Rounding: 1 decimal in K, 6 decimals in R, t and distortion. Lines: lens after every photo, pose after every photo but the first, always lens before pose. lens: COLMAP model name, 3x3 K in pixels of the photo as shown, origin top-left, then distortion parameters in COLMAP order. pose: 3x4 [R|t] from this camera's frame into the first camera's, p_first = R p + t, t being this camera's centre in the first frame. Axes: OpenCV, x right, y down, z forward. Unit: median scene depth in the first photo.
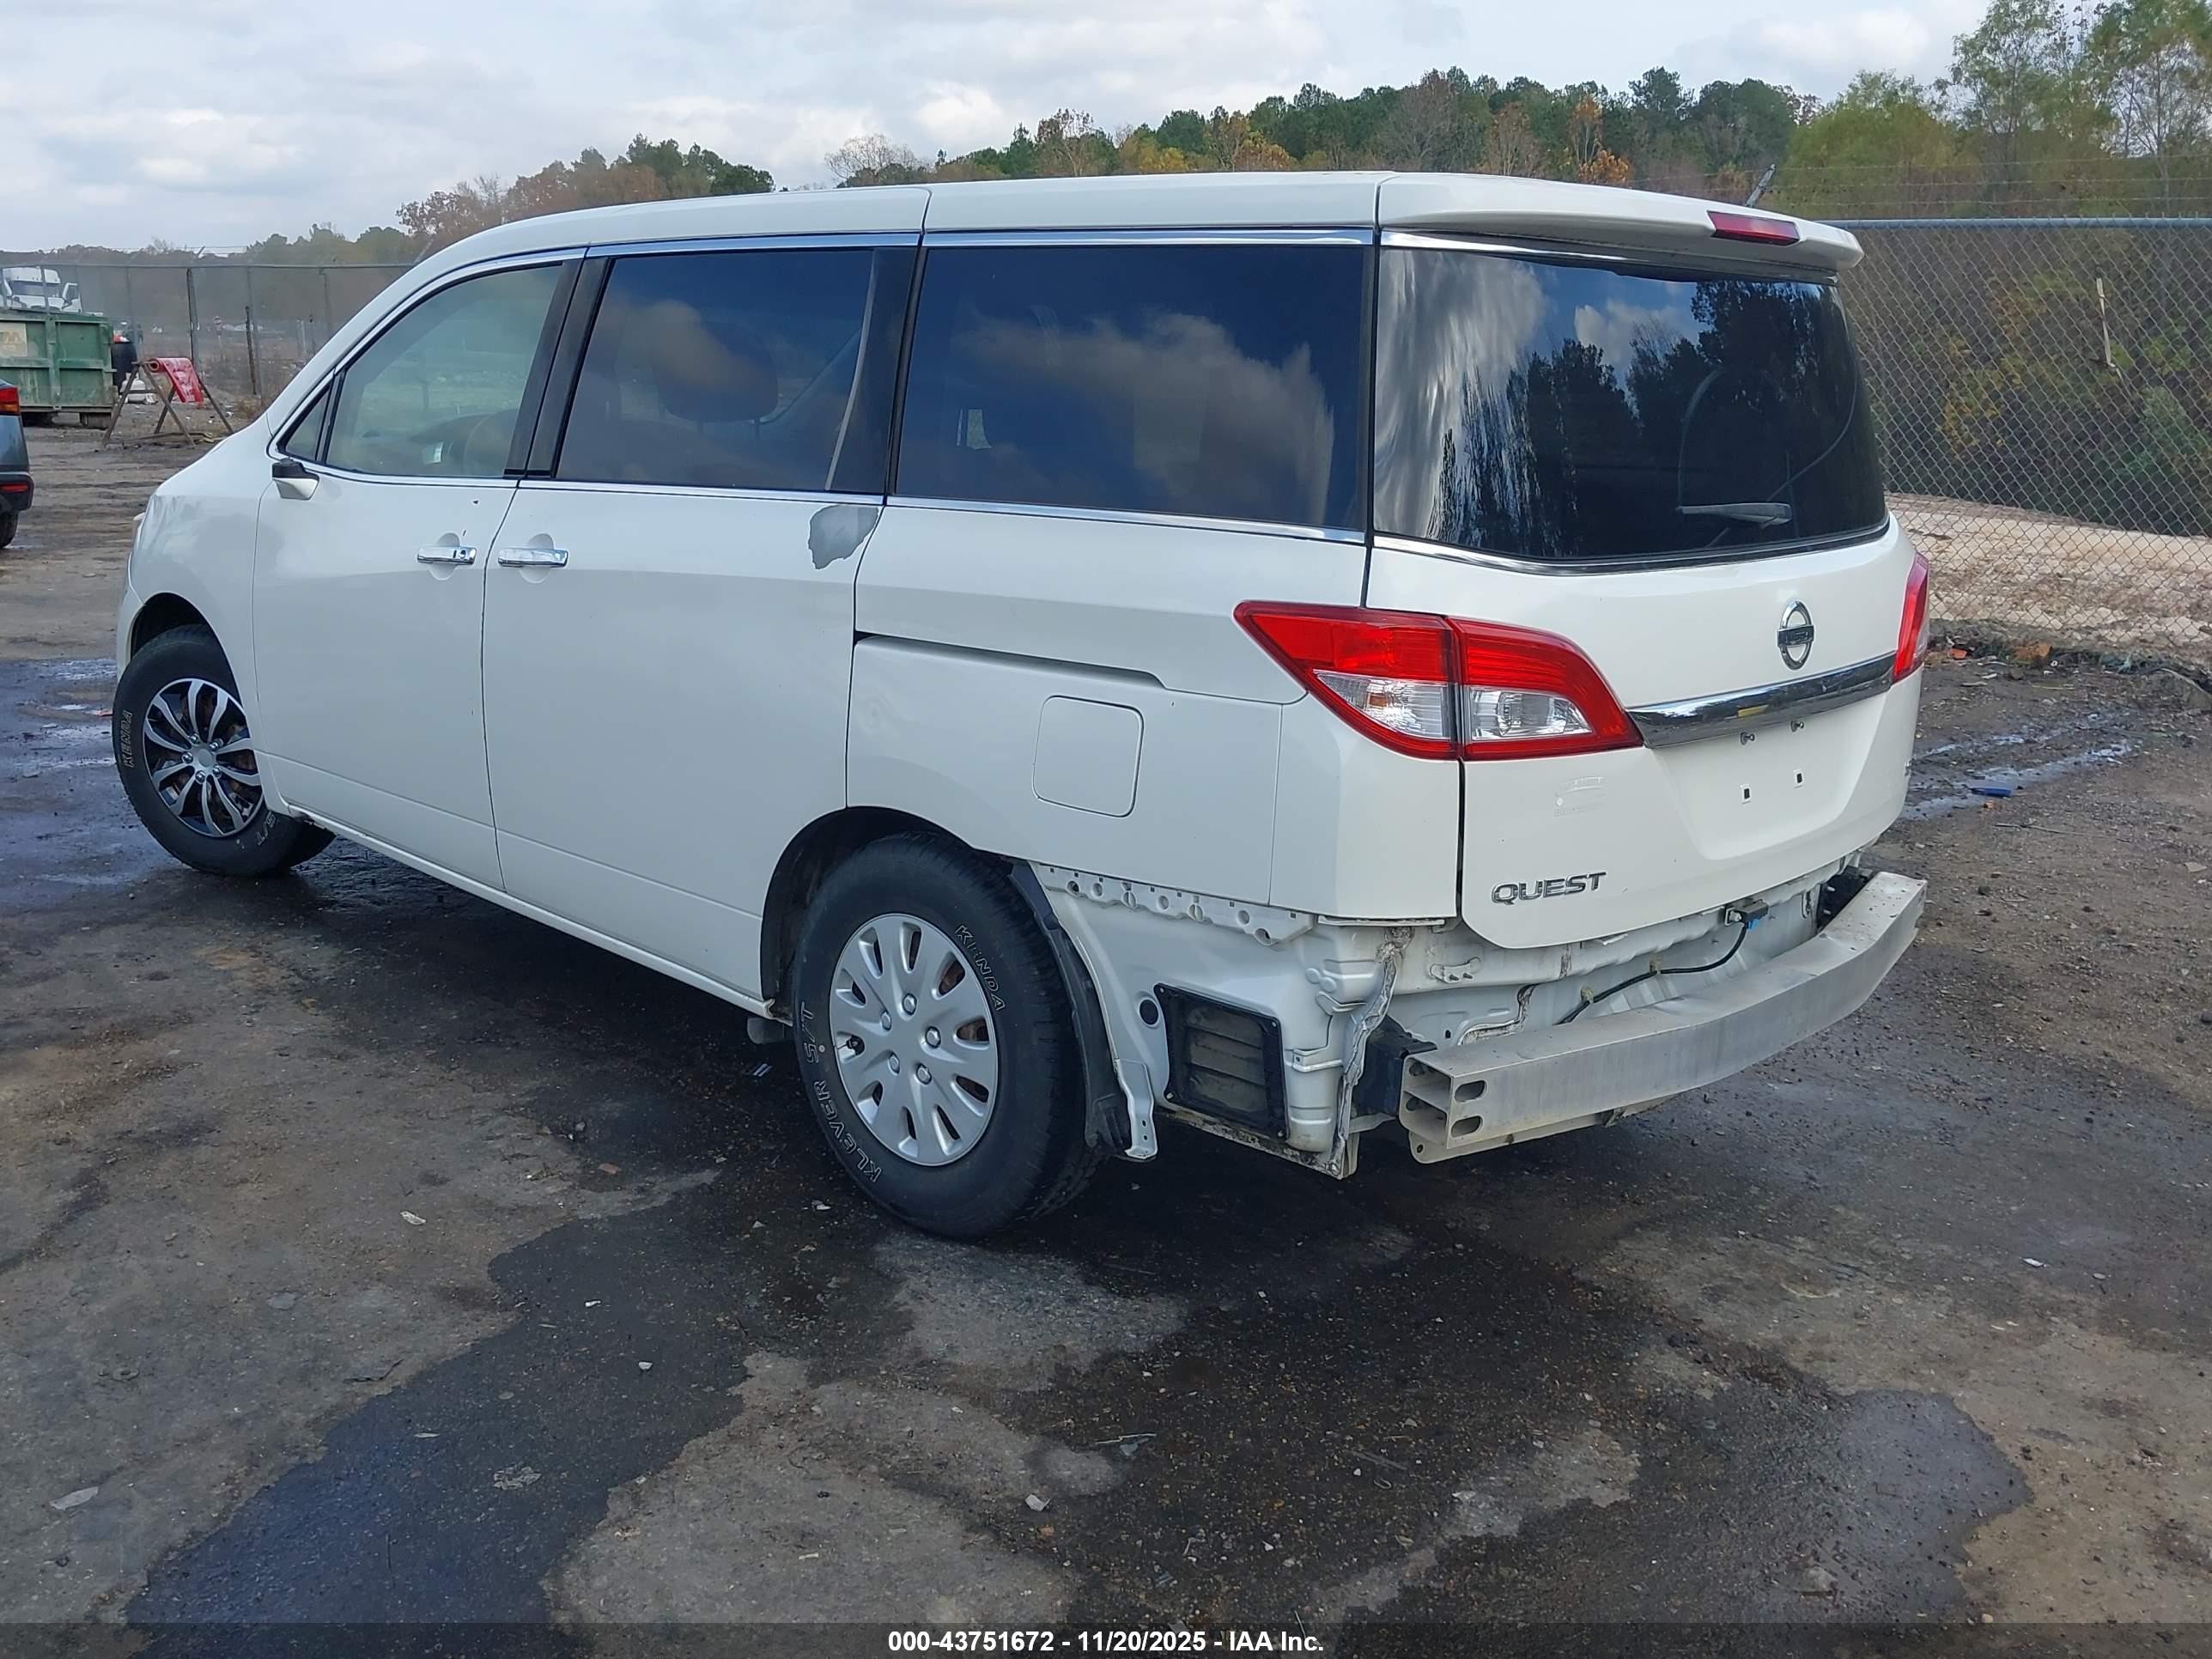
lens RADIAL K [[1999.5, 0, 1101.7], [0, 1999.5, 769.1], [0, 0, 1]] dist [0.141666, -0.292401]
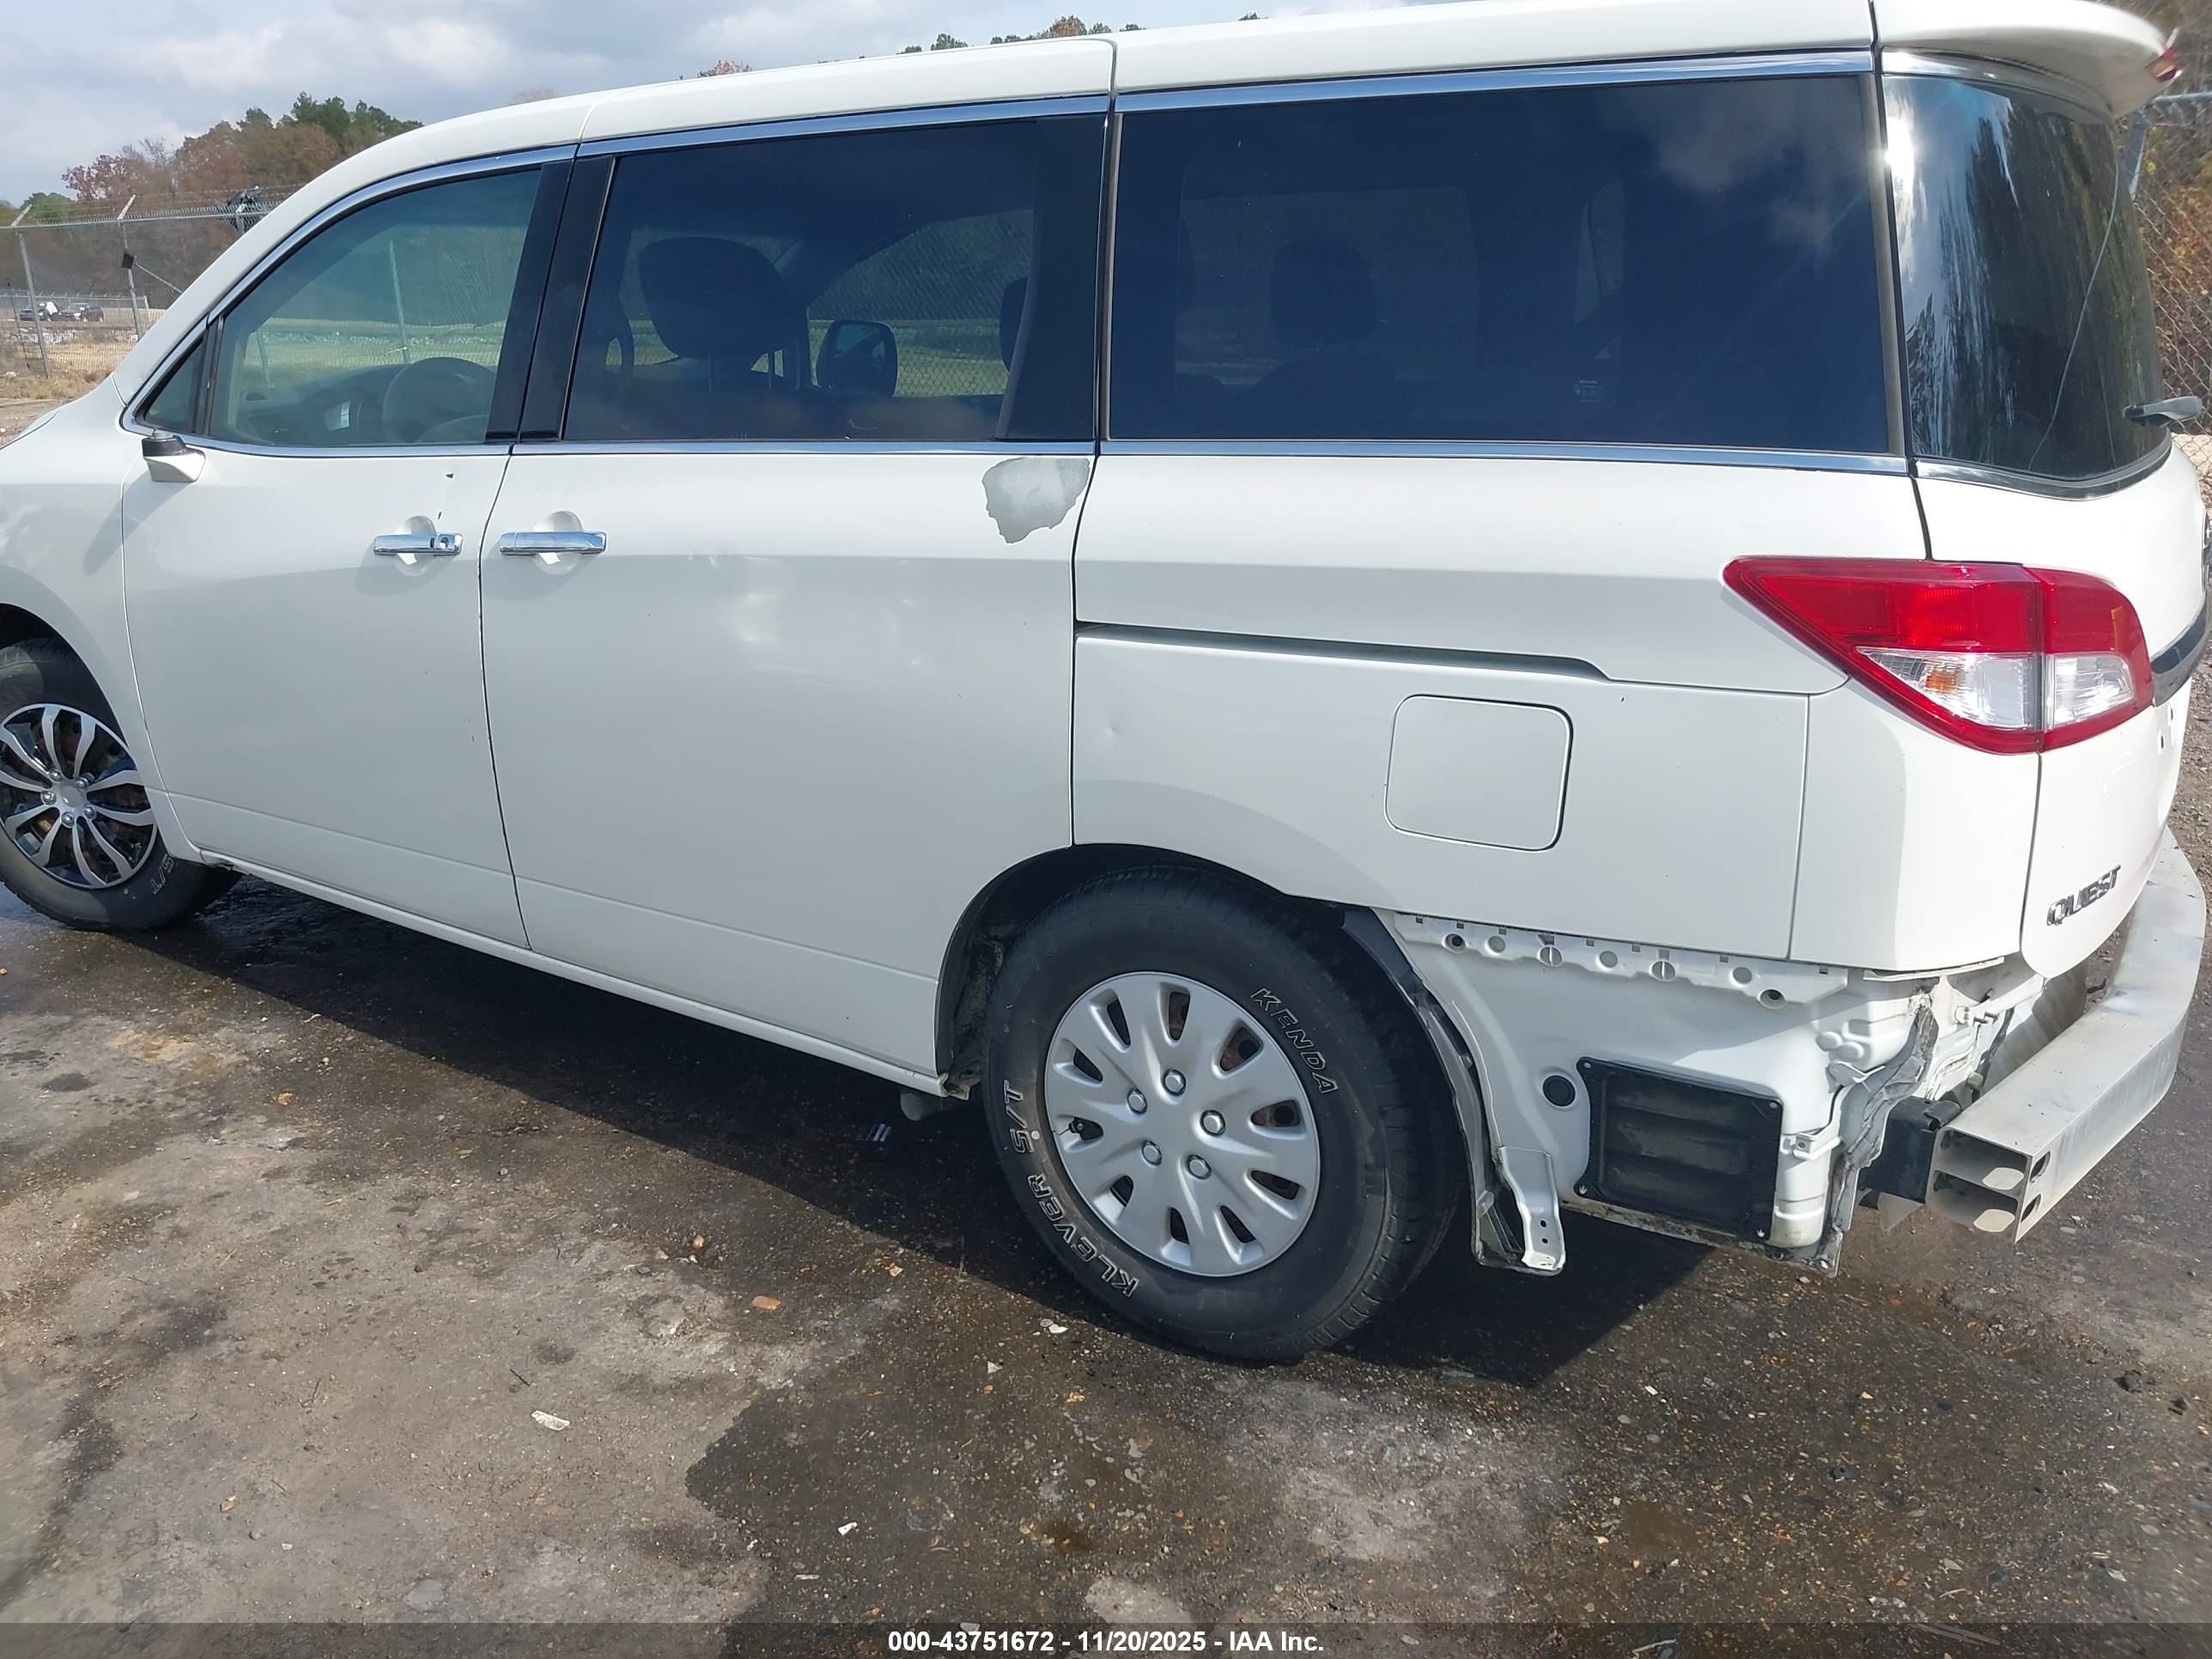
lens RADIAL K [[1782.3, 0, 1108.9], [0, 1782.3, 790.1], [0, 0, 1]] dist [0.096448, -0.130469]
pose [[0.983567, -0.083604, 0.160019, -0.222705], [0.072270, 0.994531, 0.075395, -0.053871], [-0.165447, -0.062592, 0.984230, 0.306546]]
